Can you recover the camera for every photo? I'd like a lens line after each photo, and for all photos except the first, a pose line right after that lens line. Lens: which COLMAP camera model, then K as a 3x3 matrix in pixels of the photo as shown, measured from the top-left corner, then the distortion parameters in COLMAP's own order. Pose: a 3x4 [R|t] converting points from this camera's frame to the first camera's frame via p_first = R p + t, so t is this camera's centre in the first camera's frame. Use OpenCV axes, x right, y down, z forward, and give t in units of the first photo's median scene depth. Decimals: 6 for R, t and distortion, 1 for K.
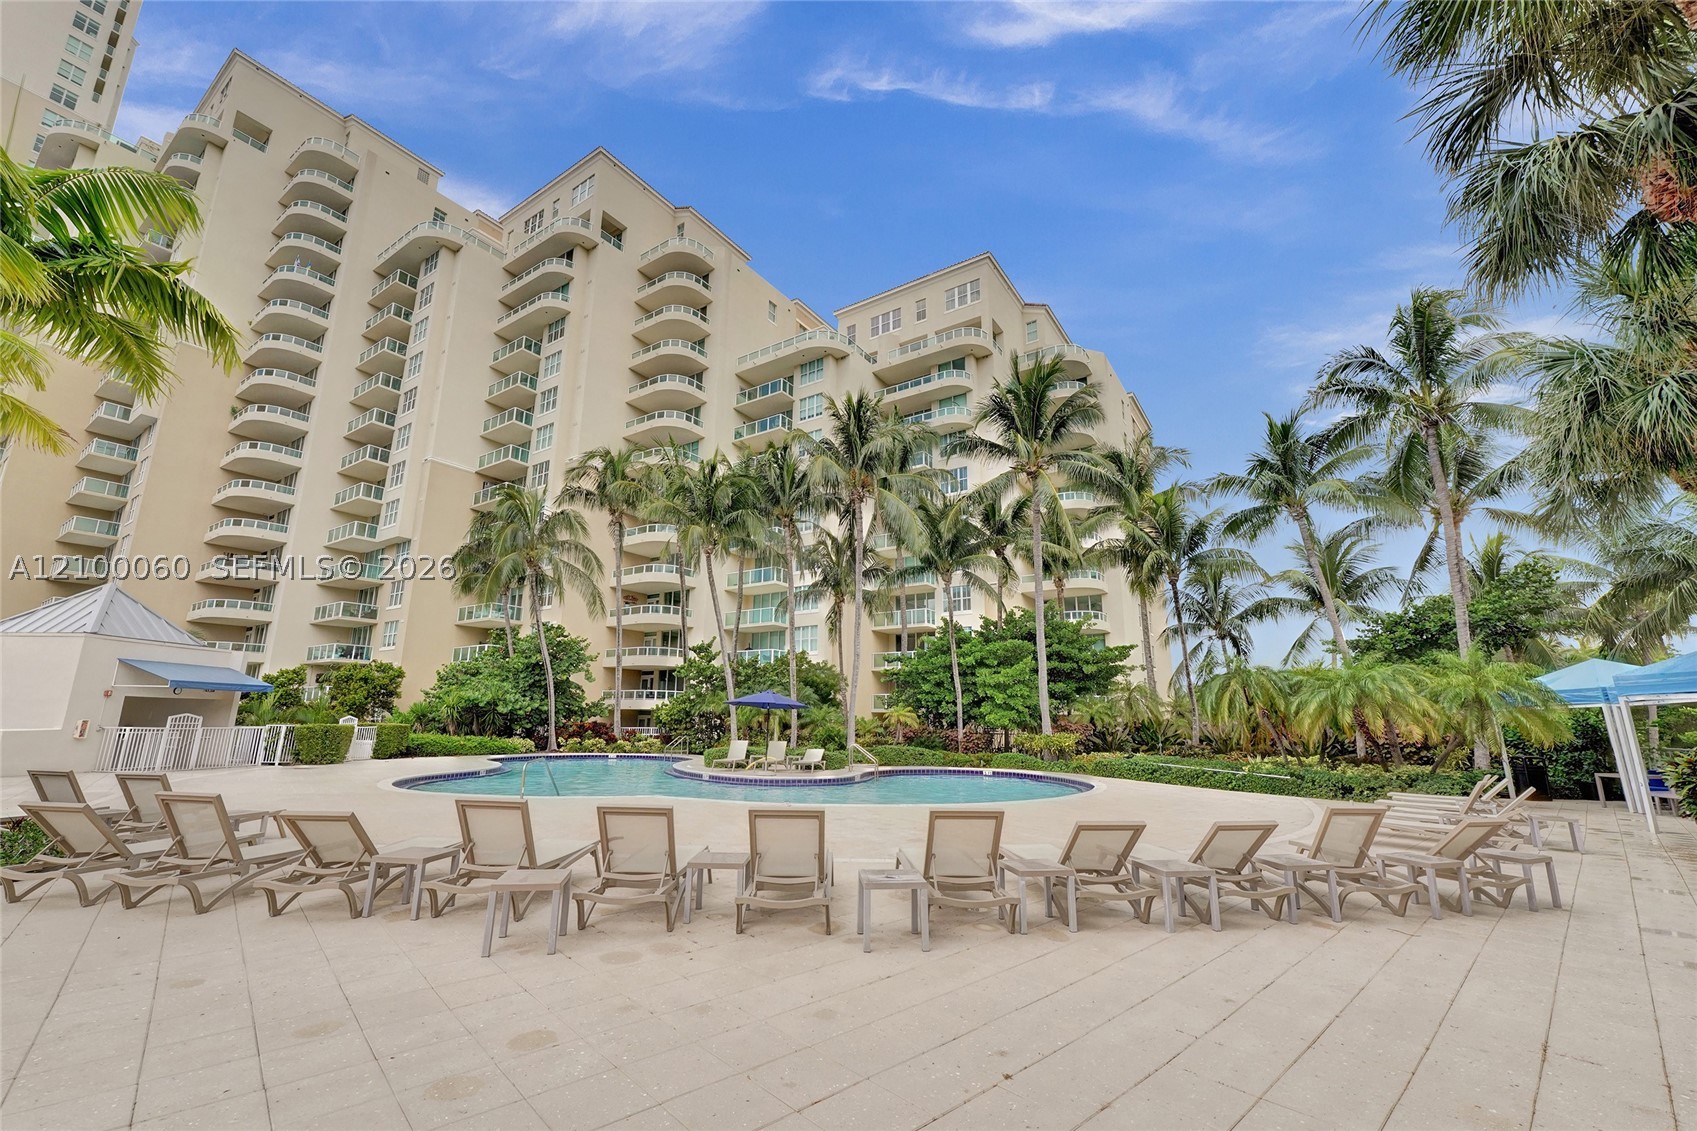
lens RADIAL K [[663.7, 0, 848.5], [0, 663.7, 565.5], [0, 0, 1]] dist [-0.001107, 0.000056]
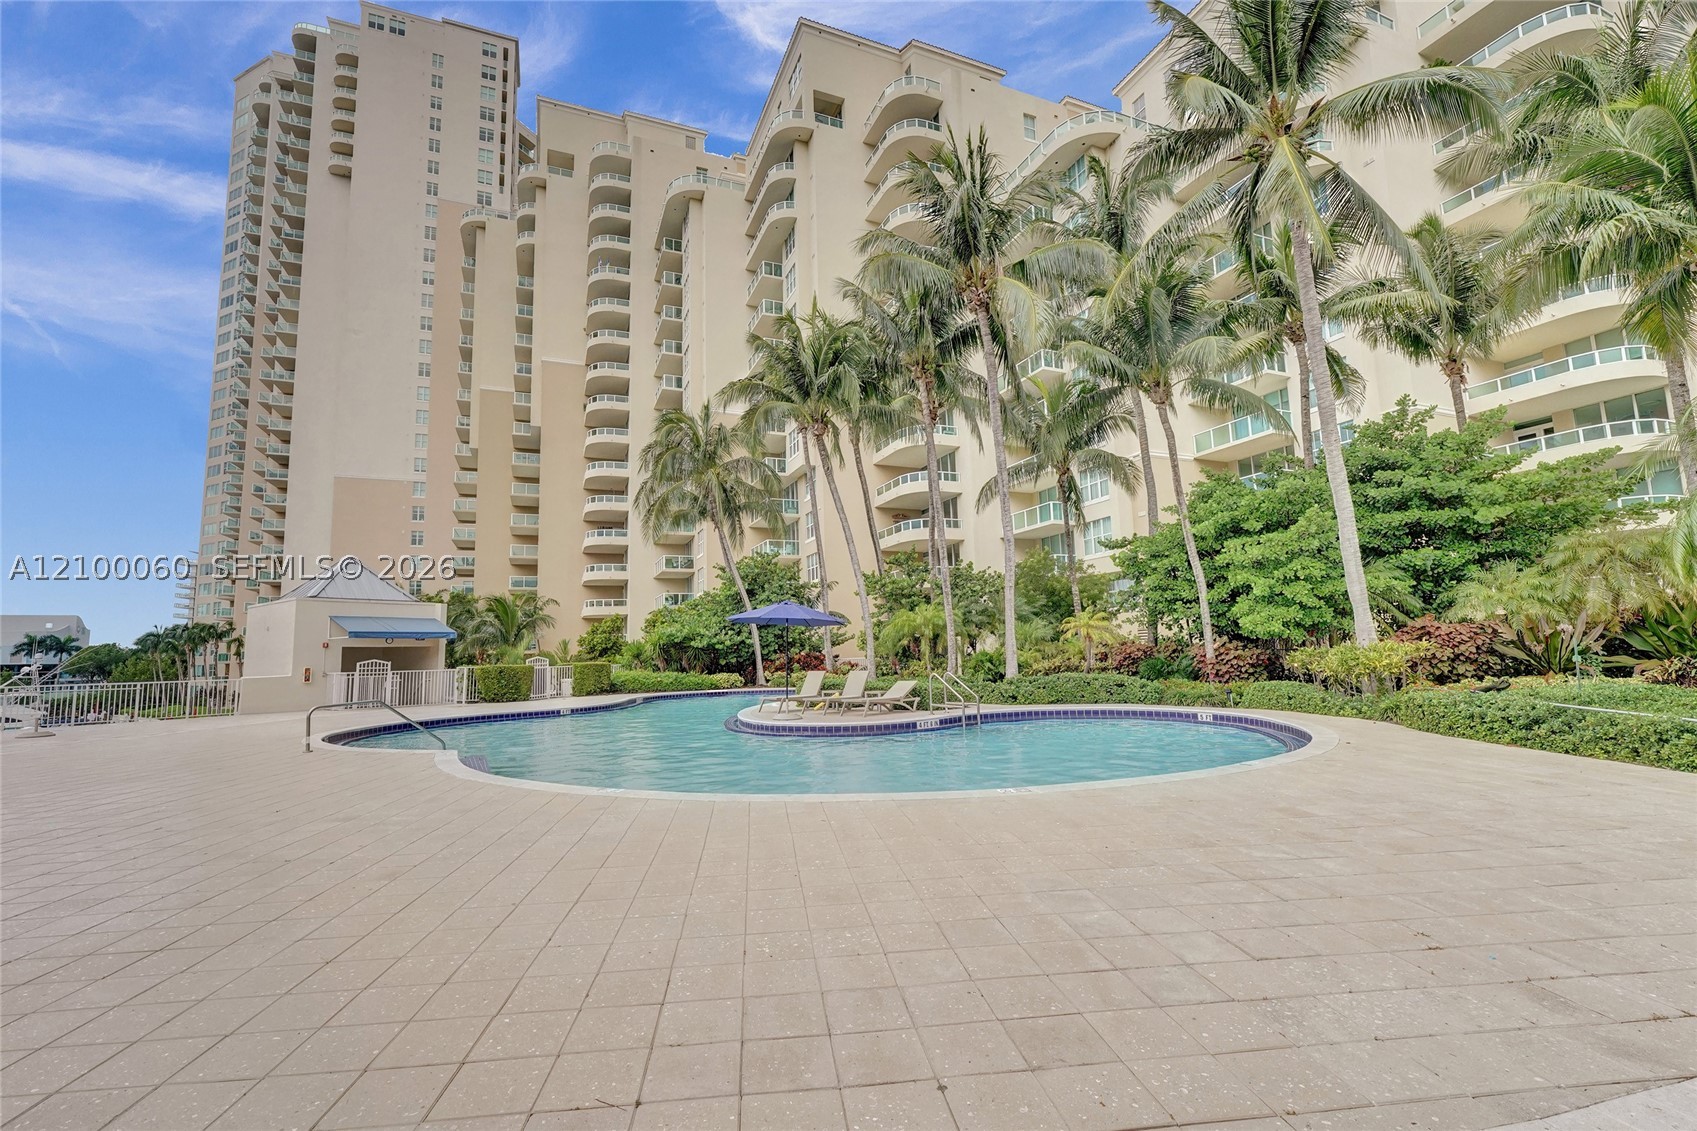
lens RADIAL K [[715.0, 0, 850.9], [0, 715.0, 557.7], [0, 0, 1]] dist [-0.001841, -0.000204]
pose [[0.831598, -0.109387, -0.544500, 0.250913], [0.163545, 0.985172, 0.051861, 0.082078], [0.530753, -0.132178, 0.837156, 0.291286]]
